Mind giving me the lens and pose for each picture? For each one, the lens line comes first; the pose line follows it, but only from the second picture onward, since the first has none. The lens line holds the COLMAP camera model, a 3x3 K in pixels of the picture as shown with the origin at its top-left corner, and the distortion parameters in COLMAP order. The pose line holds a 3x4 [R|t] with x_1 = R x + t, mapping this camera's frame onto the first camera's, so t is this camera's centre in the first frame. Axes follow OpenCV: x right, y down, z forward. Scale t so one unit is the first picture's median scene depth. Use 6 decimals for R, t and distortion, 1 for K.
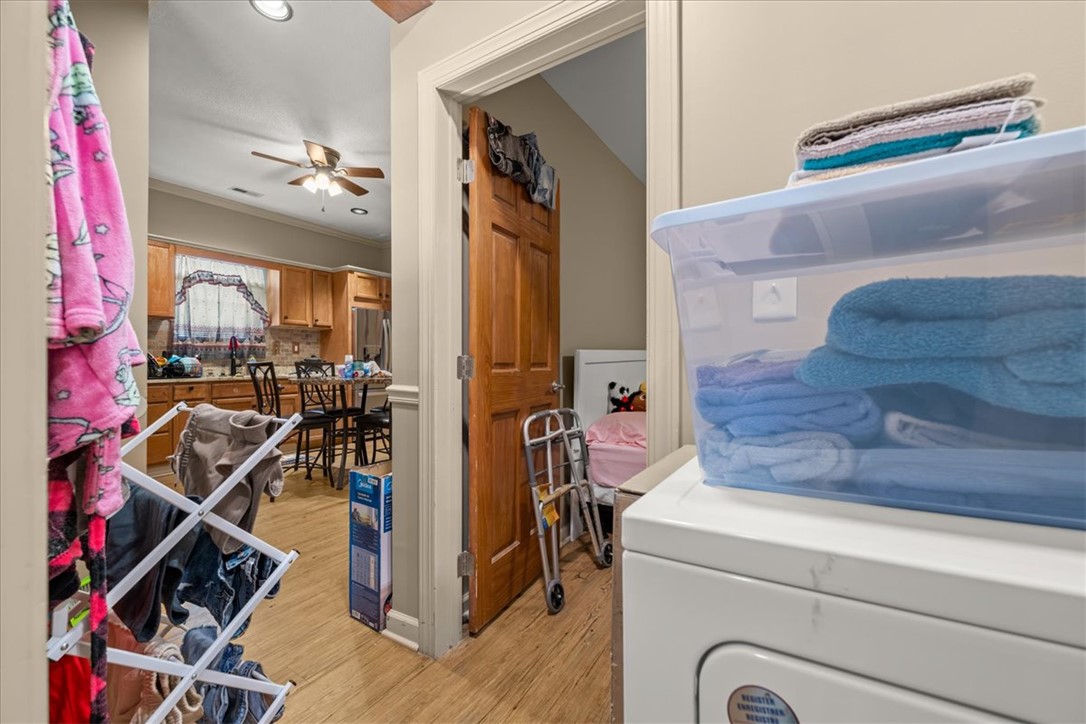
lens RADIAL K [[435.9, 0, 544.1], [0, 435.9, 359.9], [0, 0, 1]] dist [-0.000308, 0.000269]
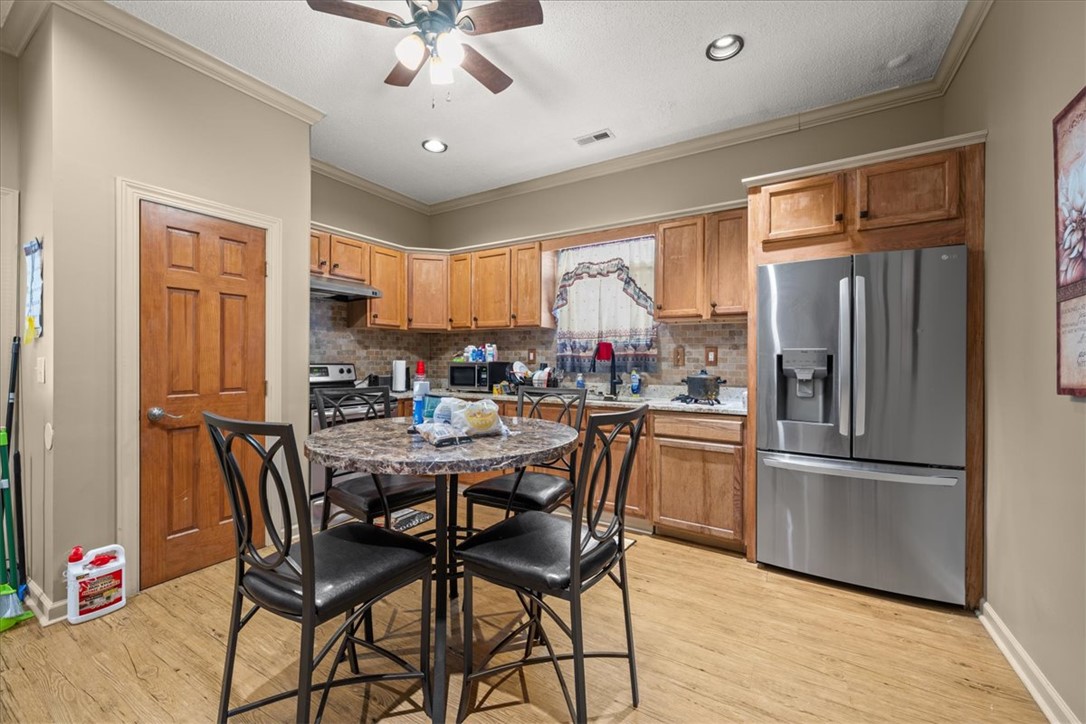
lens RADIAL K [[435.9, 0, 534.2], [0, 435.9, 358.4], [0, 0, 1]] dist [-0.000308, 0.000269]
pose [[0.002878, -0.001791, -0.999994, 0.020236], [-0.001741, 0.999997, -0.001796, -0.023086], [0.999994, 0.001746, 0.002875, 0.790488]]
